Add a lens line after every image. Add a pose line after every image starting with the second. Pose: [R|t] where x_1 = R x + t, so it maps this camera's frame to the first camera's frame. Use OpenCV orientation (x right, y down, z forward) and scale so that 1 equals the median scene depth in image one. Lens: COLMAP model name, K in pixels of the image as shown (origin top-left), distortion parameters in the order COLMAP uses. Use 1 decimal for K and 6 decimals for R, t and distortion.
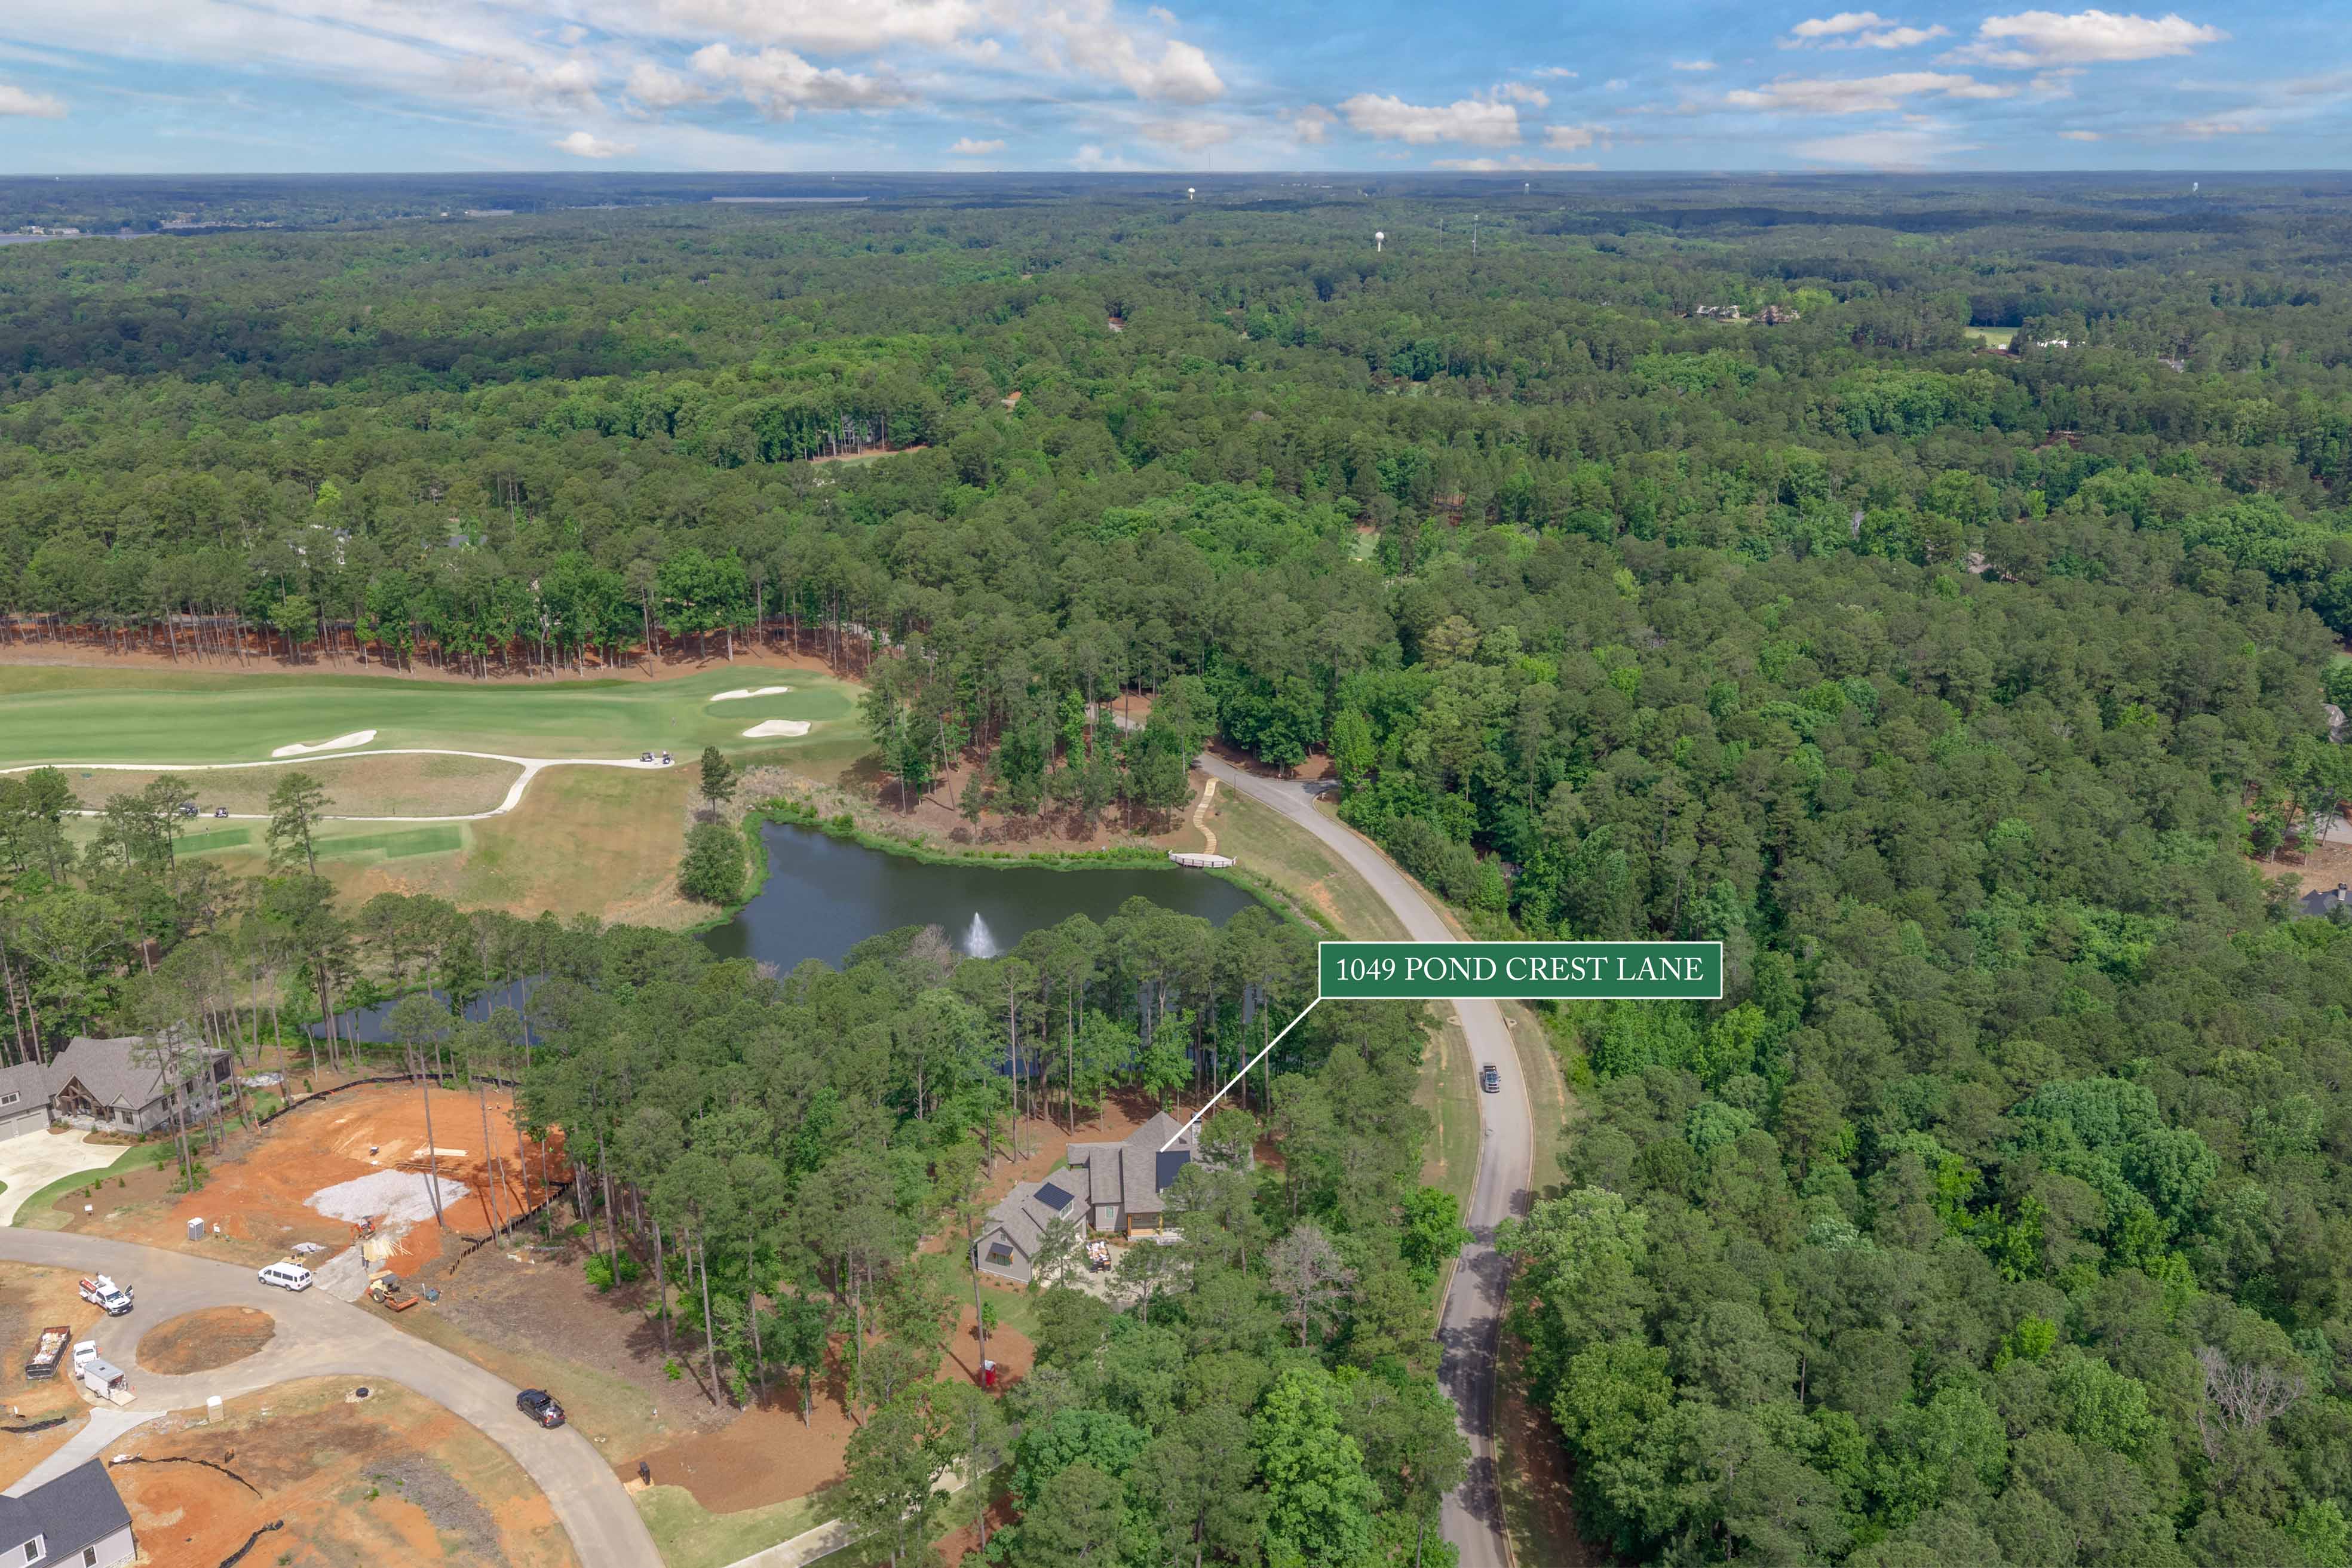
lens RADIAL K [[1948.3, 0, 1177.1], [0, 1948.3, 774.0], [0, 0, 1]] dist [0.021527, -0.038330]
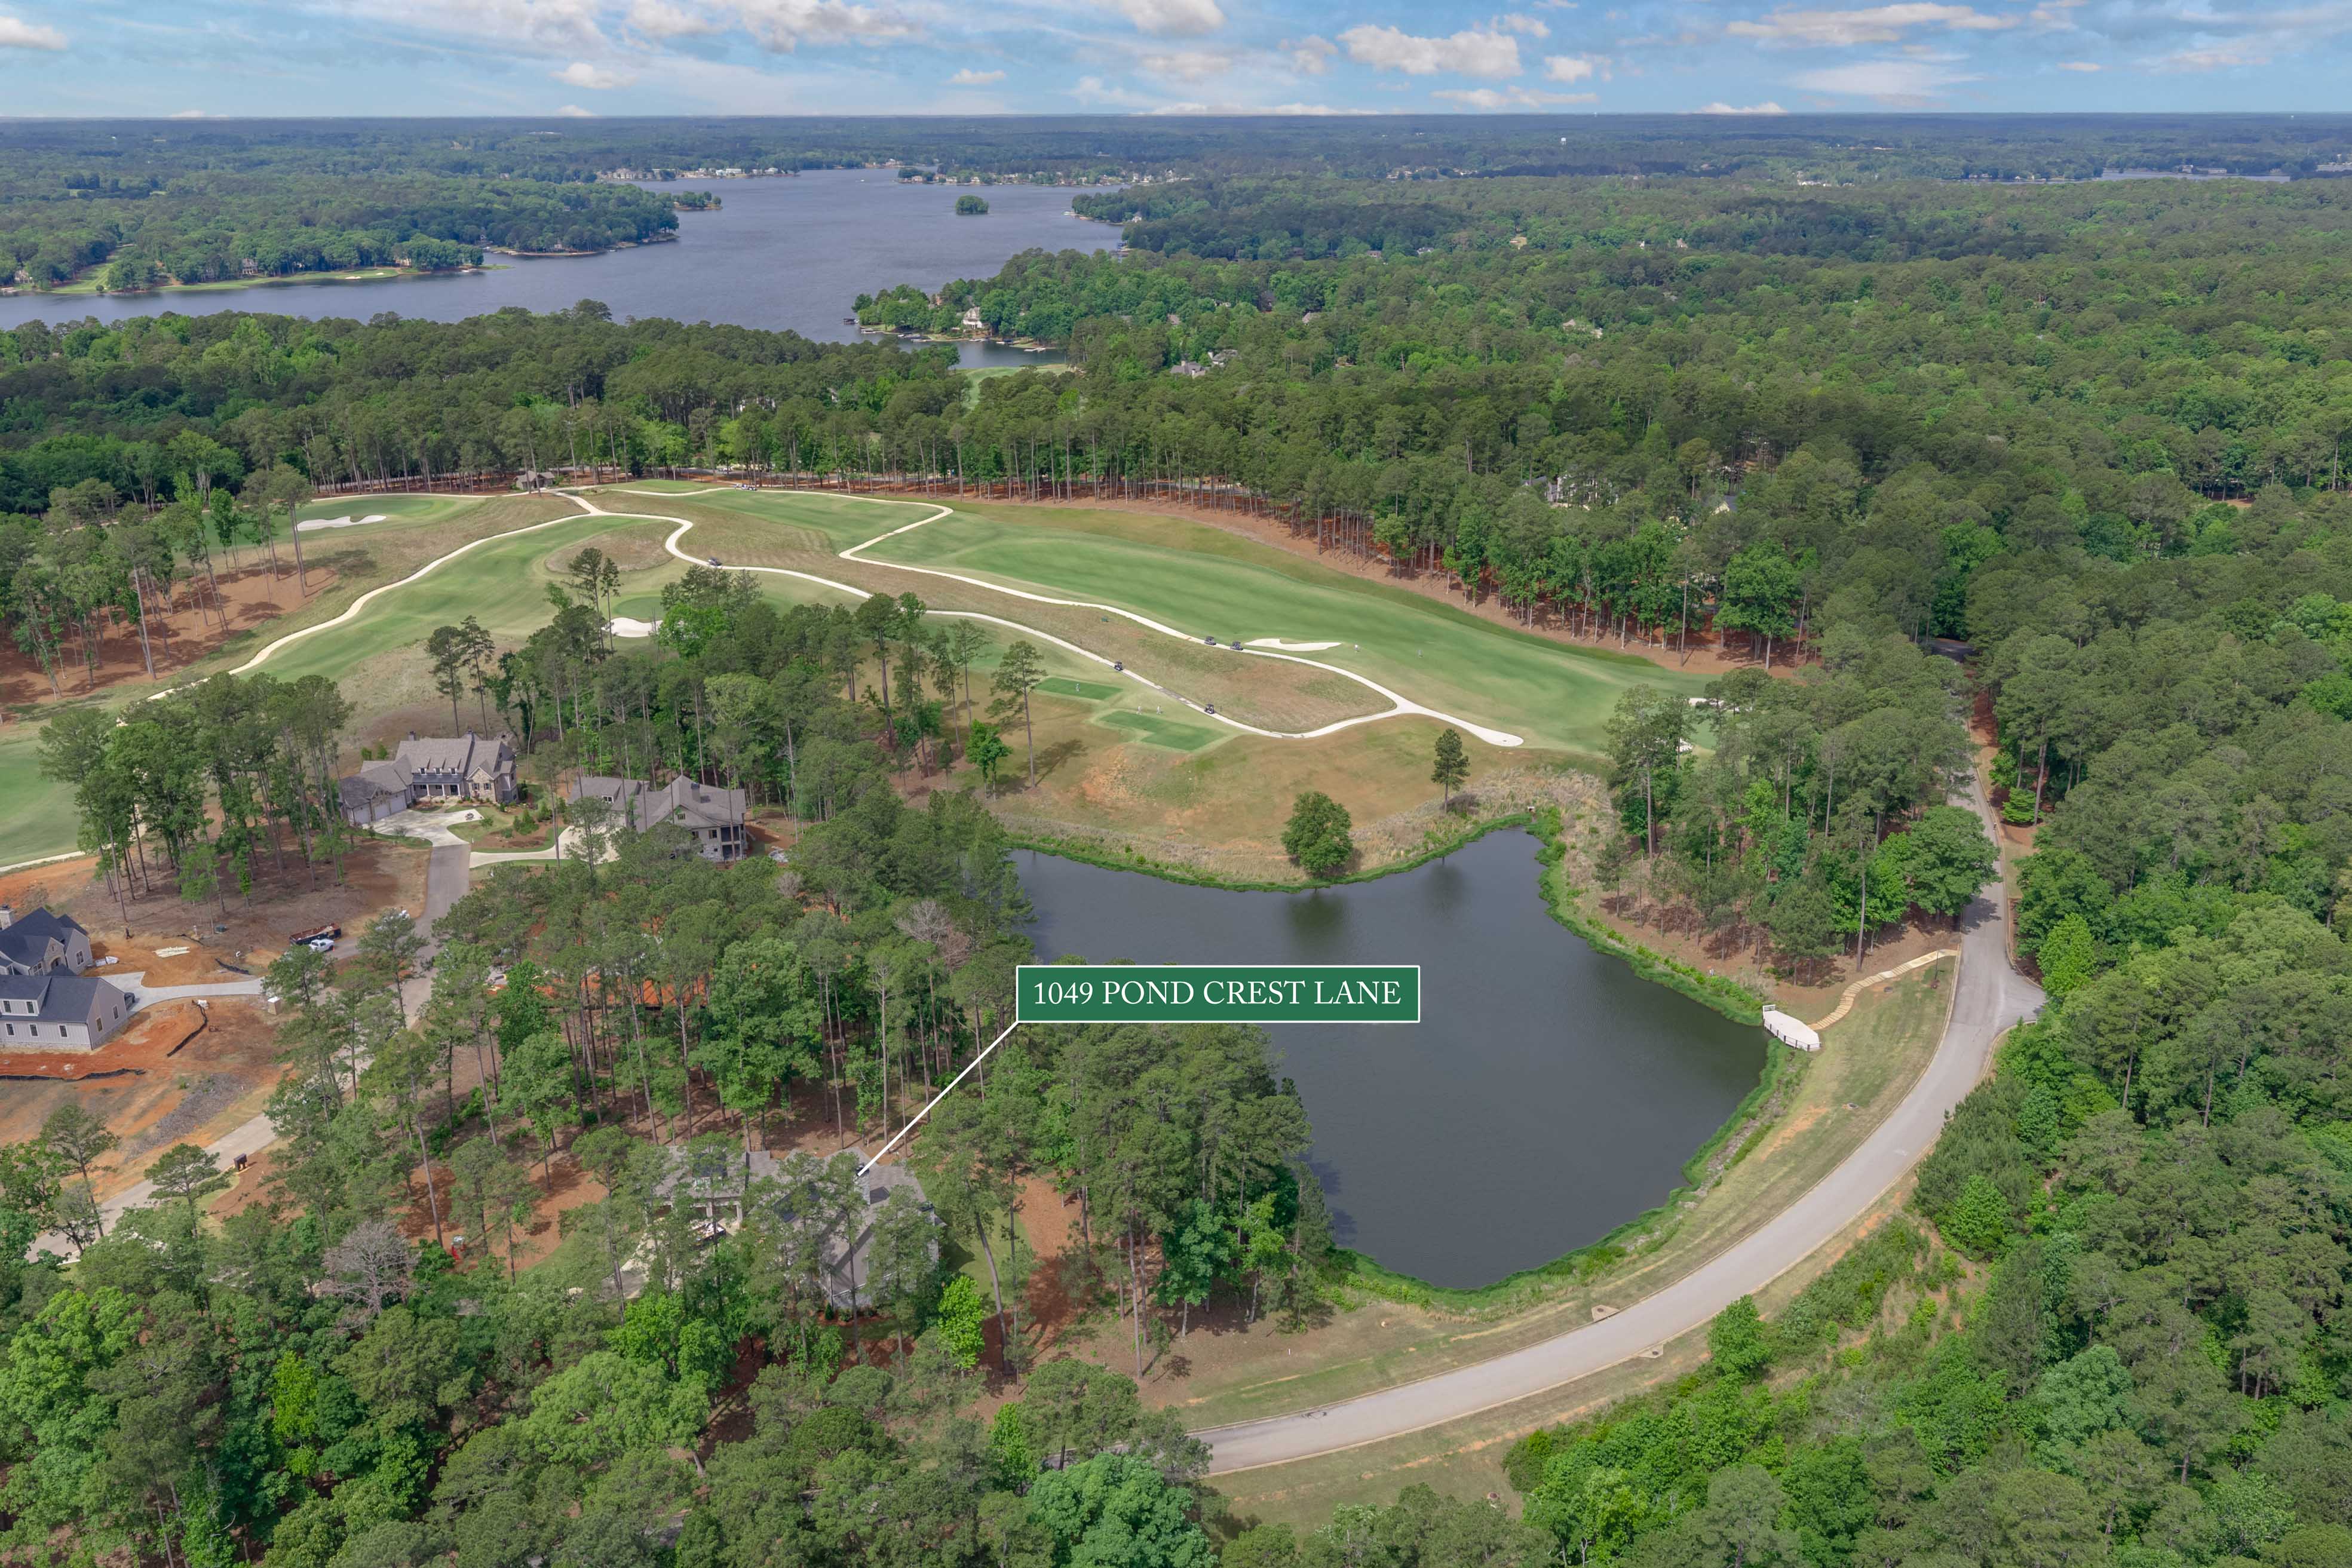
lens RADIAL K [[1948.3, 0, 1177.1], [0, 1948.3, 774.0], [0, 0, 1]] dist [0.021527, -0.038330]
pose [[0.529829, 0.273639, -0.802747, 0.461882], [-0.252042, 0.954559, 0.159036, -0.110497], [0.809788, 0.118064, 0.574721, 0.338147]]
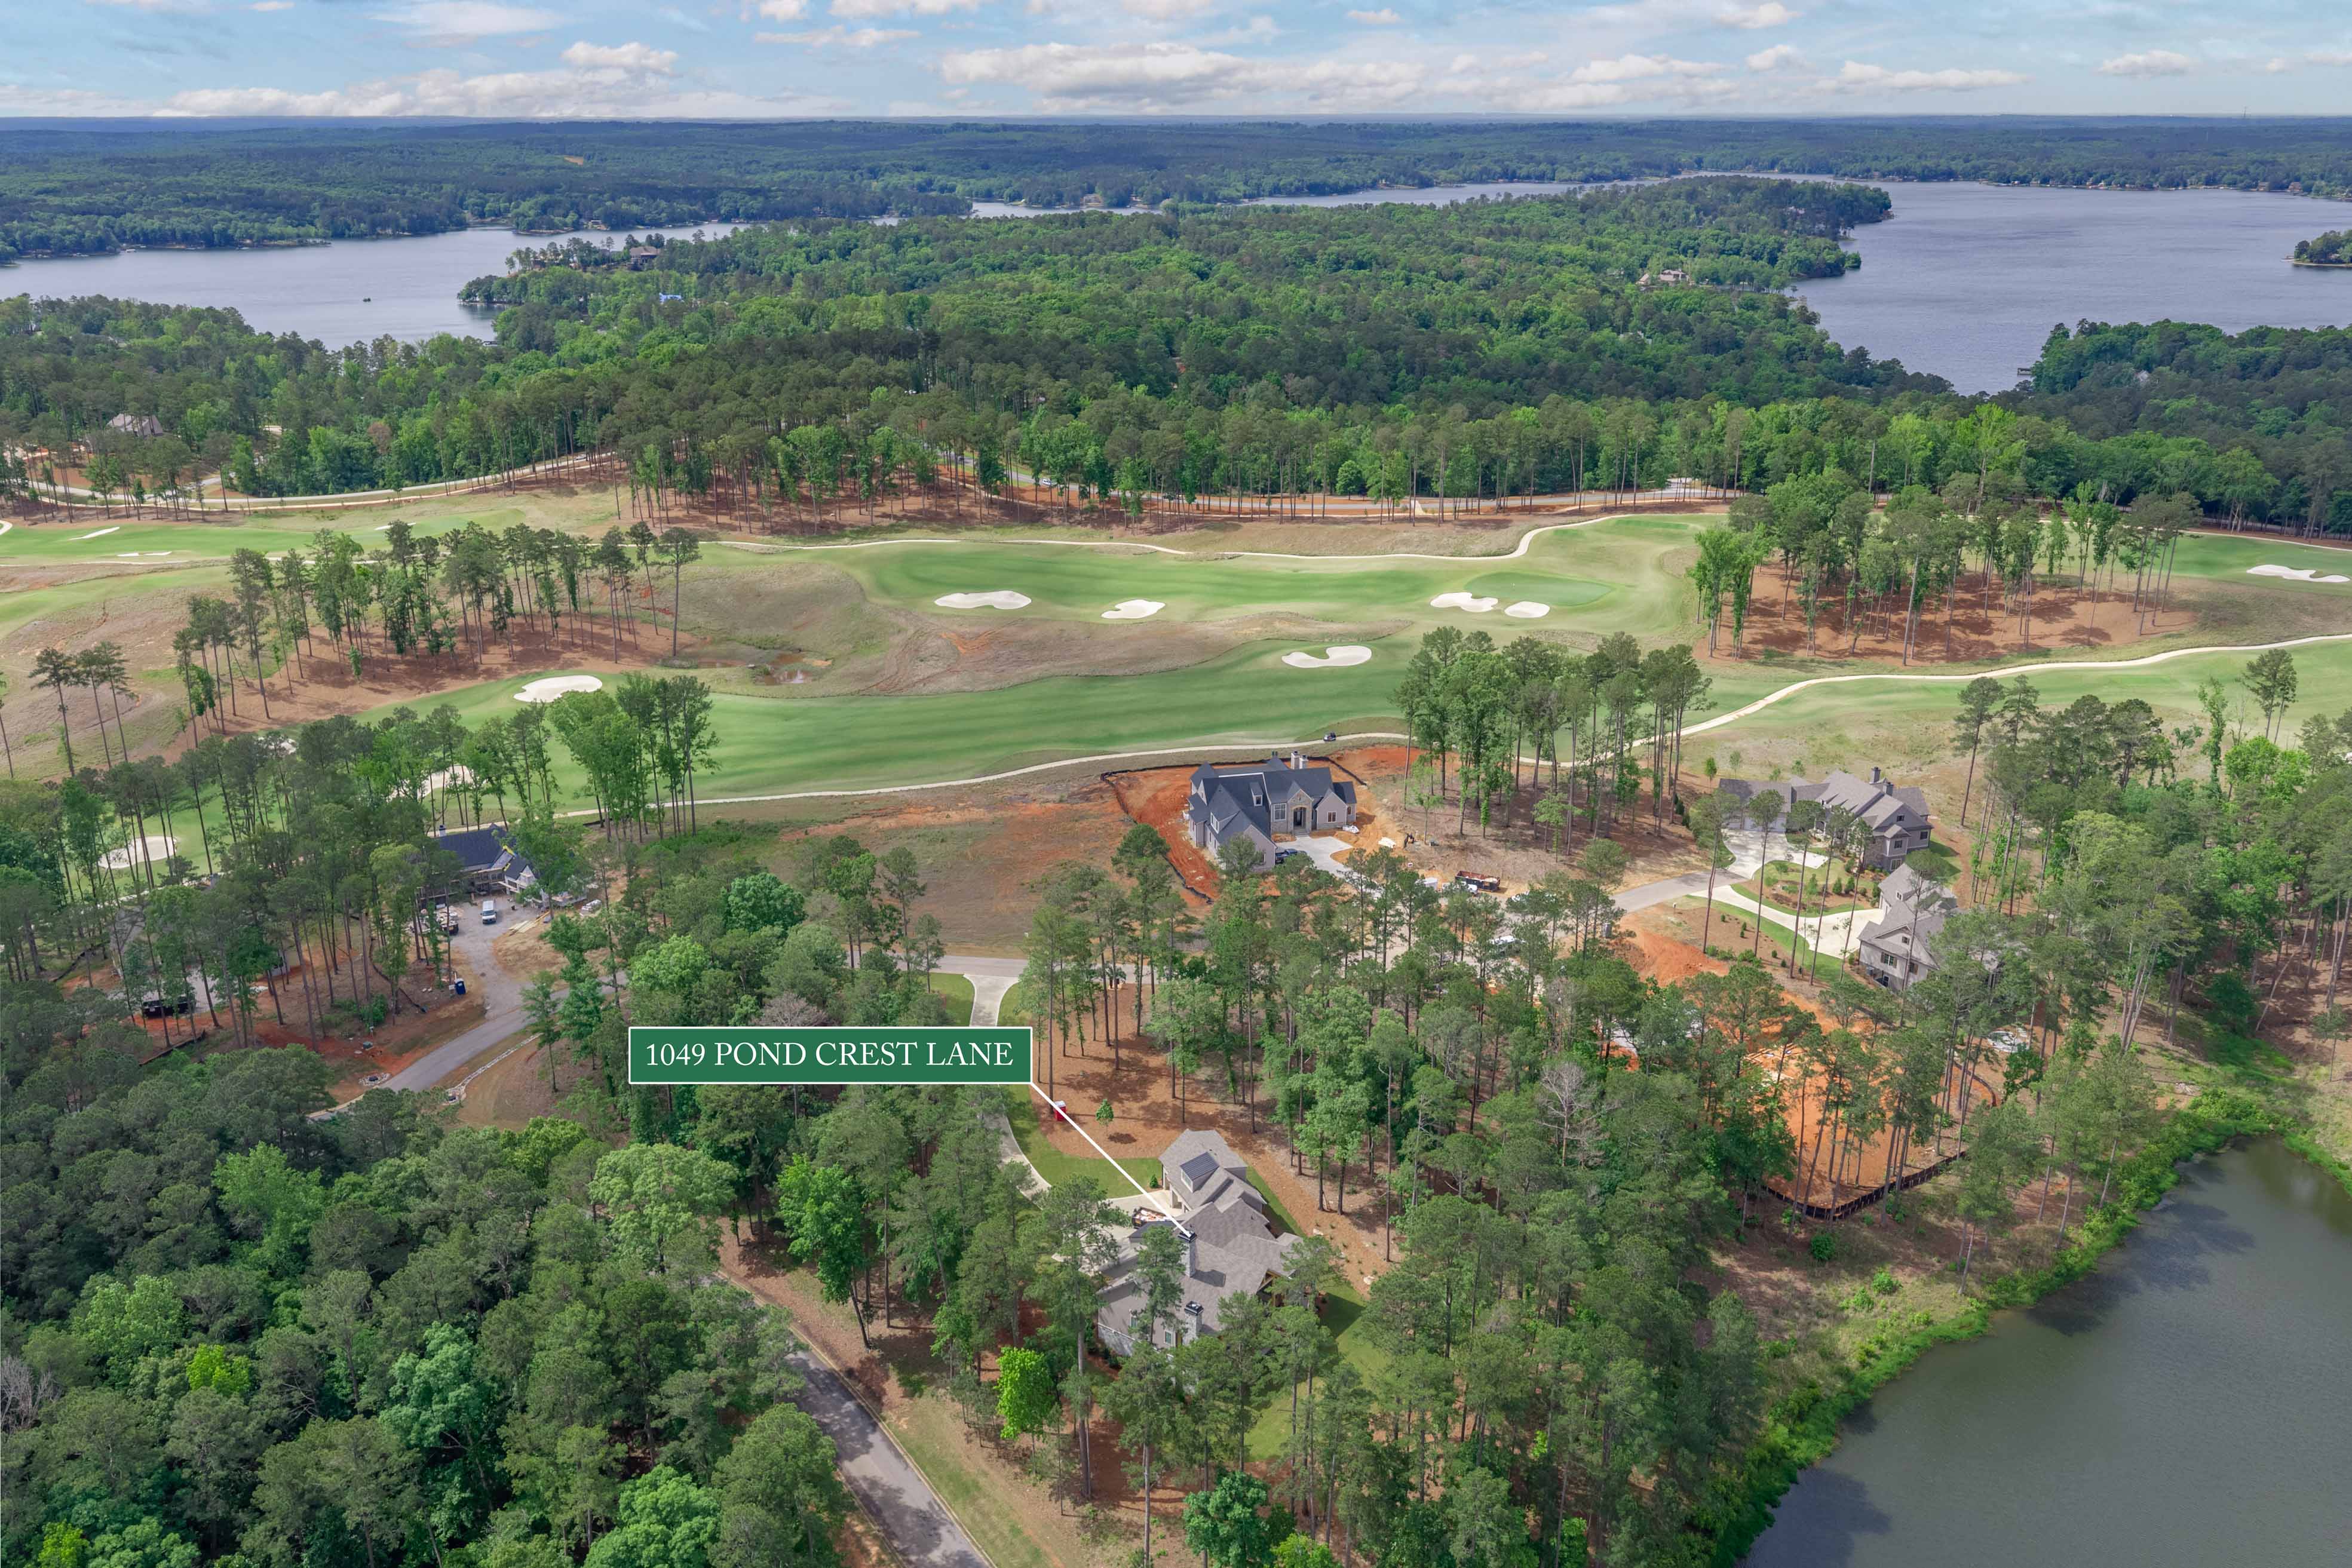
lens RADIAL K [[1948.3, 0, 1177.1], [0, 1948.3, 774.0], [0, 0, 1]] dist [0.021527, -0.038330]
pose [[-0.649477, 0.247203, -0.719076, 0.346012], [-0.225916, 0.840241, 0.492906, -0.249372], [0.726045, 0.482582, -0.489870, 0.784431]]
